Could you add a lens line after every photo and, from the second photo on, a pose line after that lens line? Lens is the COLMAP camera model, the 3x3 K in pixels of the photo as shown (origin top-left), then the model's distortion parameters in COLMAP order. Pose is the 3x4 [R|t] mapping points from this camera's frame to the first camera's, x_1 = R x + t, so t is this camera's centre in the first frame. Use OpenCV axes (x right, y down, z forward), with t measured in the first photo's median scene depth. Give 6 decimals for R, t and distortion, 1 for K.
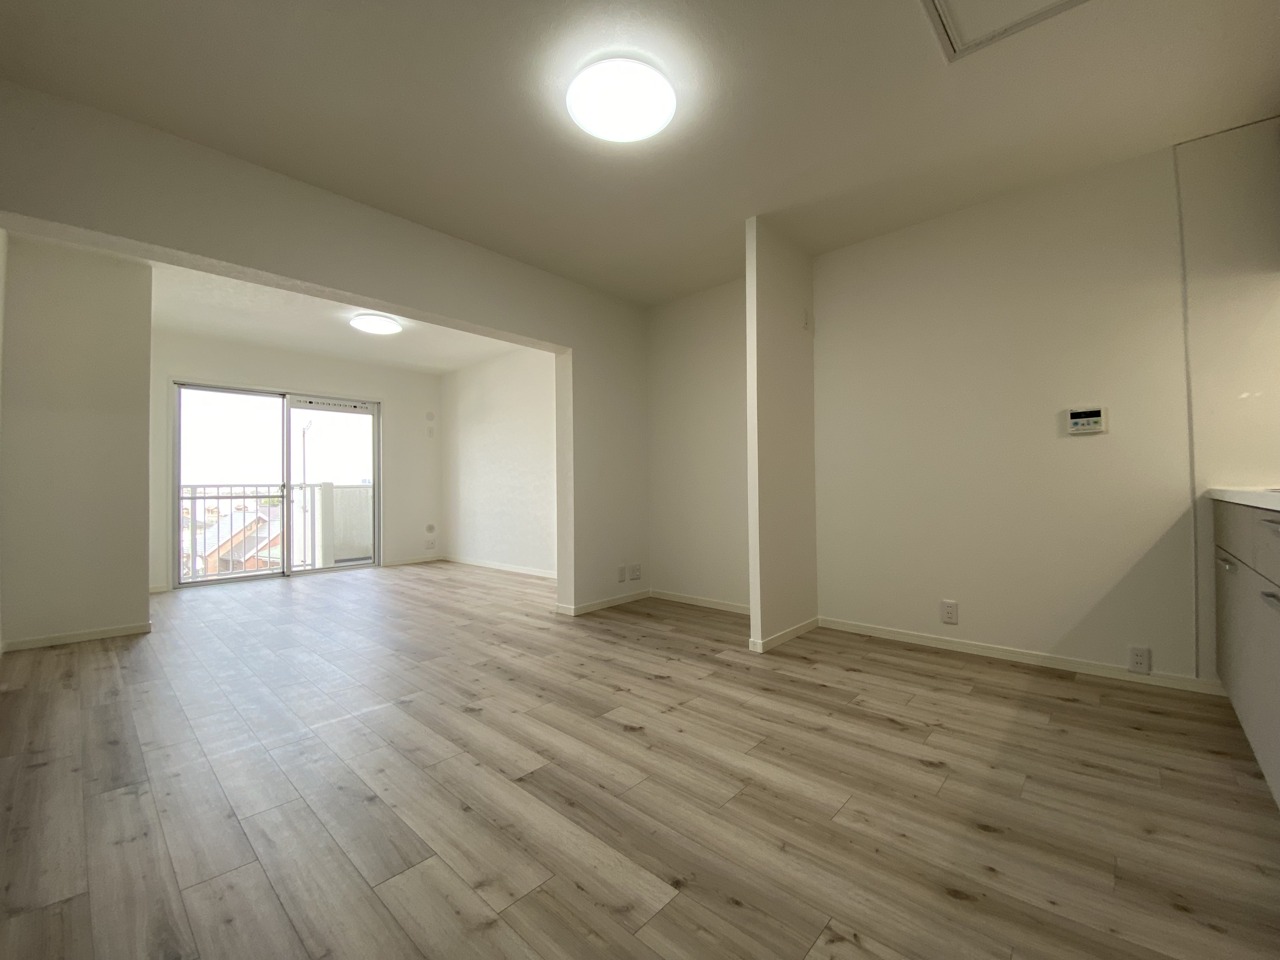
lens RADIAL K [[524.6, 0, 639.6], [0, 524.6, 474.3], [0, 0, 1]] dist [0.020511, -0.018833]
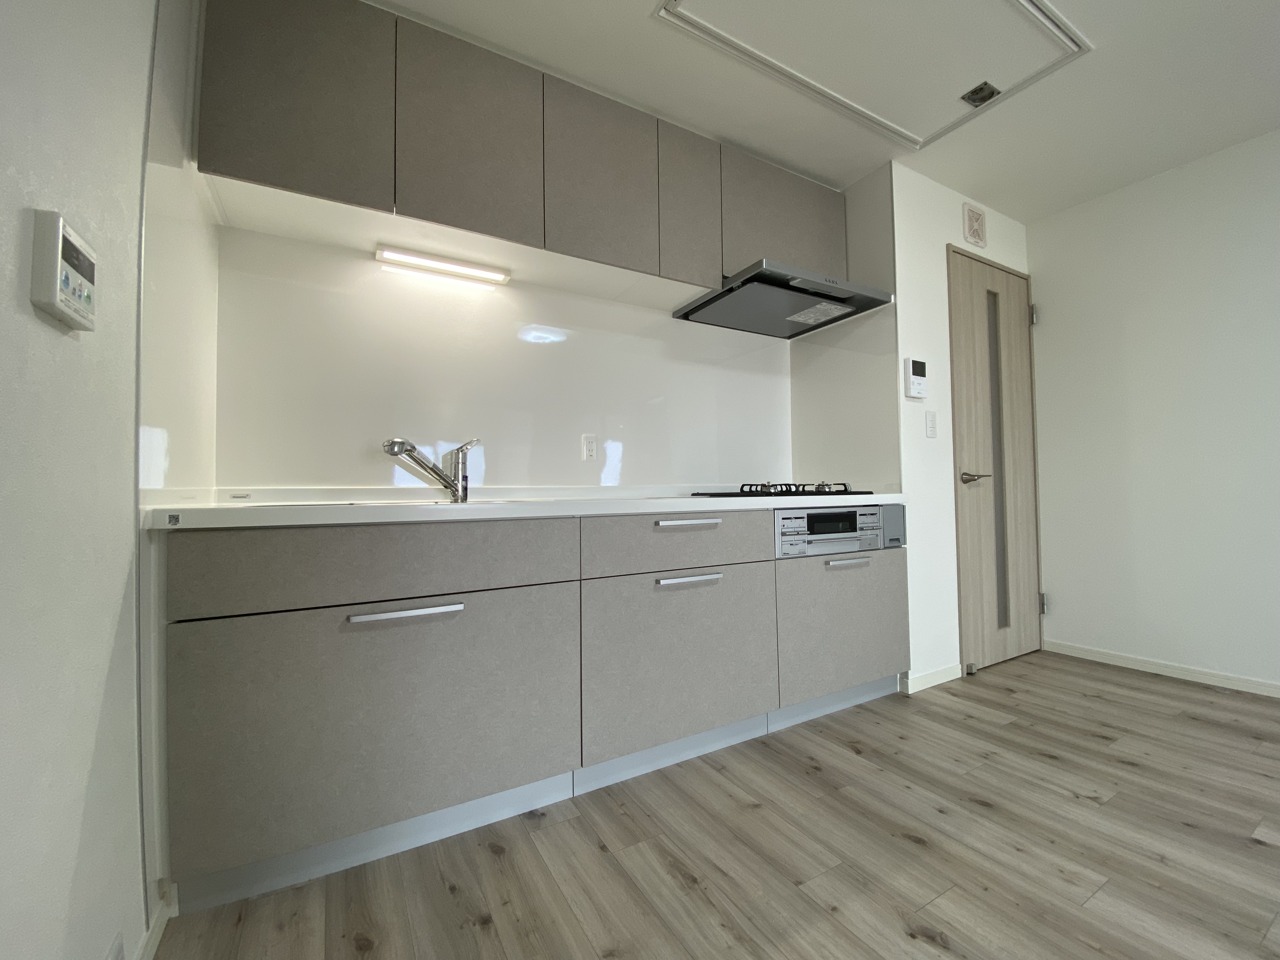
lens RADIAL K [[524.6, 0, 639.6], [0, 524.6, 474.3], [0, 0, 1]] dist [0.020511, -0.018833]
pose [[-0.953010, 0.029649, 0.301486, 0.518213], [0.012740, 0.998241, -0.057899, 0.028658], [-0.302672, -0.051337, -0.951711, 1.313910]]
